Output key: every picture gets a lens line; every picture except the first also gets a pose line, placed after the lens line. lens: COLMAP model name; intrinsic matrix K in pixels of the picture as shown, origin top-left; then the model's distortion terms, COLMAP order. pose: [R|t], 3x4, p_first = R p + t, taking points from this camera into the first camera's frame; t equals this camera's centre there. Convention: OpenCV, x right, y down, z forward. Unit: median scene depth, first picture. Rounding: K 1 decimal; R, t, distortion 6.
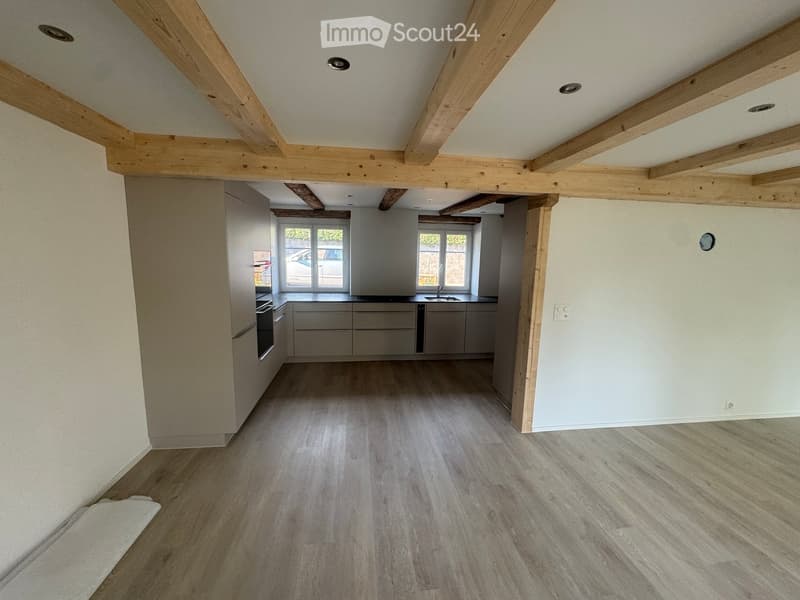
lens RADIAL K [[318.9, 0, 403.7], [0, 318.9, 299.7], [0, 0, 1]] dist [-0.000063, -0.000238]
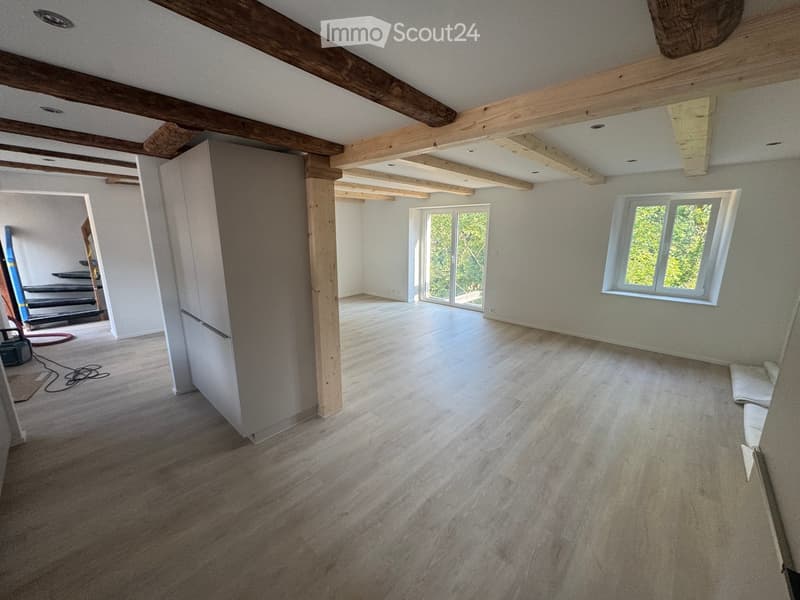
lens RADIAL K [[318.9, 0, 403.7], [0, 318.9, 299.7], [0, 0, 1]] dist [-0.000063, -0.000238]
pose [[-0.634764, -0.195577, 0.747545, -0.365037], [0.089602, 0.942282, 0.322609, -0.177155], [-0.767493, 0.271762, -0.580603, 1.110835]]
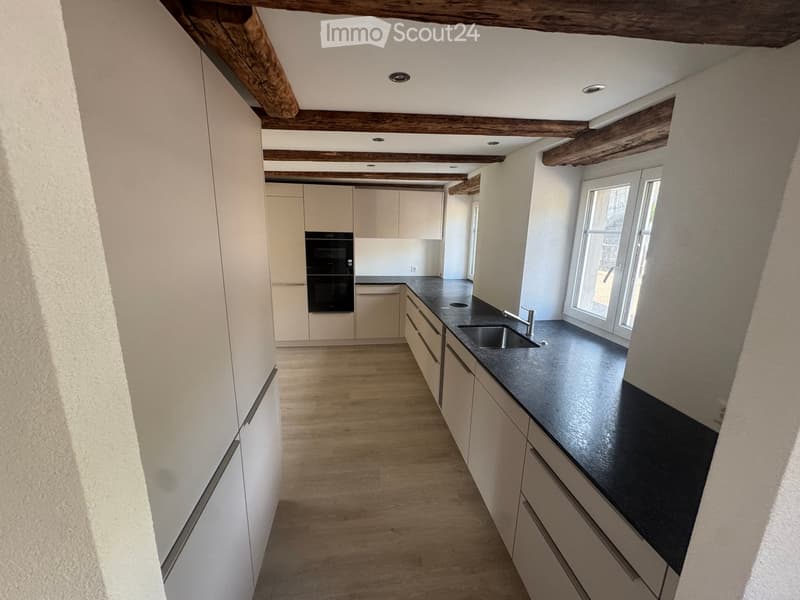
lens RADIAL K [[318.9, 0, 403.7], [0, 318.9, 299.7], [0, 0, 1]] dist [-0.000063, -0.000238]
pose [[0.020003, 0.194655, -0.980668, 0.800759], [-0.162621, 0.968436, 0.188909, -0.172193], [0.986486, 0.155698, 0.051027, 1.187939]]
